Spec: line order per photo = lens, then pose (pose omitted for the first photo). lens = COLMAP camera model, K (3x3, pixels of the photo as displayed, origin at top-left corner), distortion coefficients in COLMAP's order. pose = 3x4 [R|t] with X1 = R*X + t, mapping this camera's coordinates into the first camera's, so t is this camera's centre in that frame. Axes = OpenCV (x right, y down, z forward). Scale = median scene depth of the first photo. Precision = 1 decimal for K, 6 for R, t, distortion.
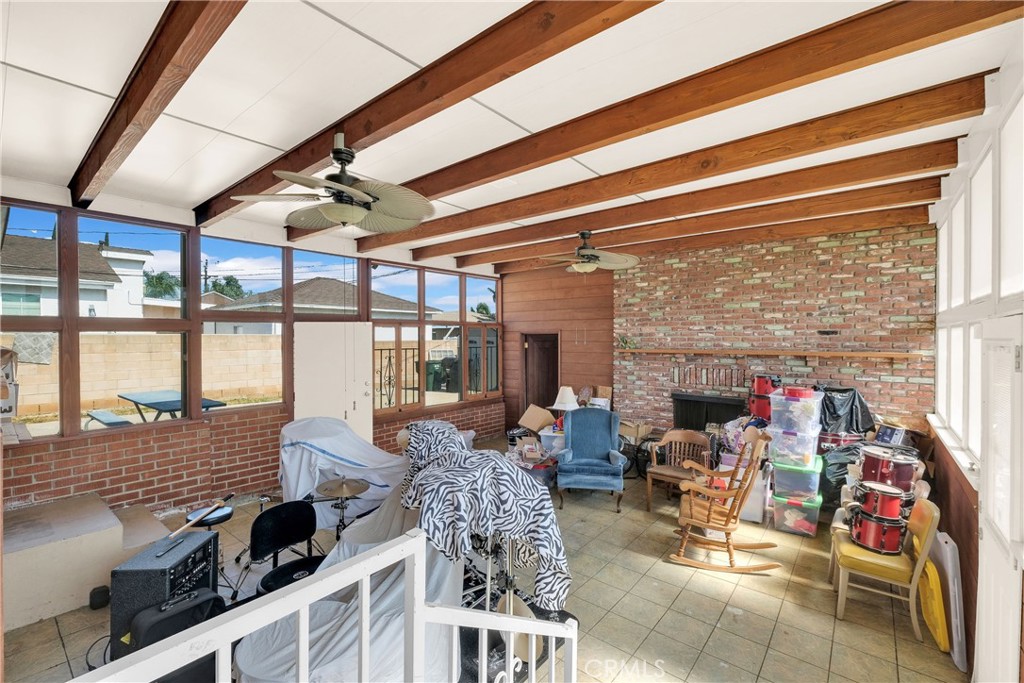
lens RADIAL K [[441.2, 0, 510.2], [0, 441.2, 343.2], [0, 0, 1]] dist [-0.002948, -0.001186]
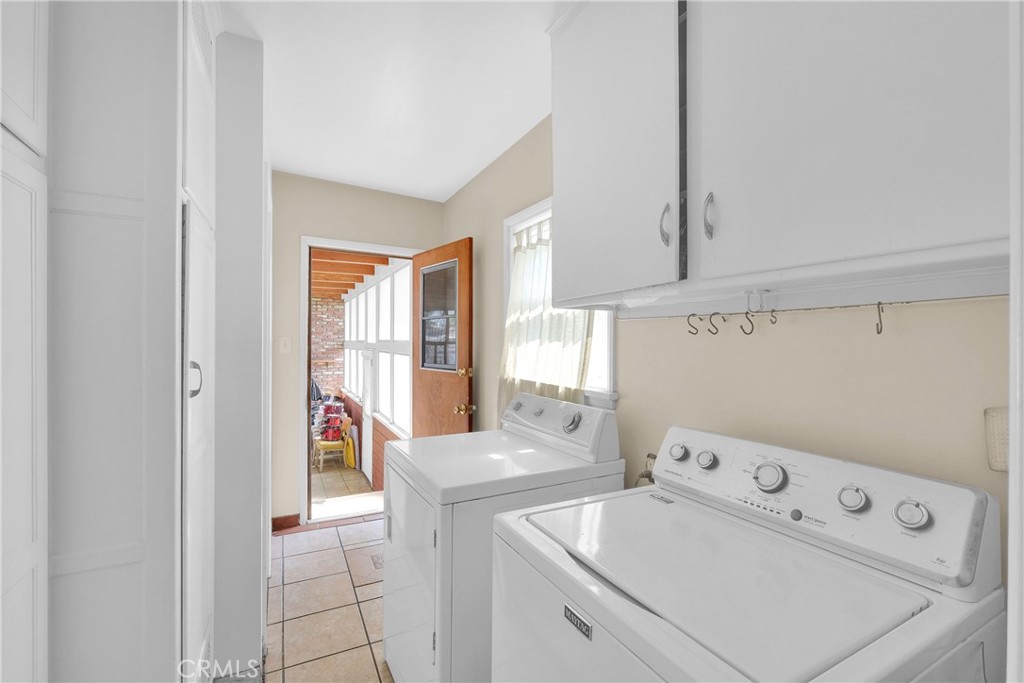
lens RADIAL K [[441.2, 0, 510.2], [0, 441.2, 343.2], [0, 0, 1]] dist [-0.002948, -0.001186]
pose [[0.390911, 0.002887, 0.920424, -0.725621], [0.009593, 0.999928, -0.007210, -0.035284], [-0.920379, 0.011648, 0.390855, -0.615229]]
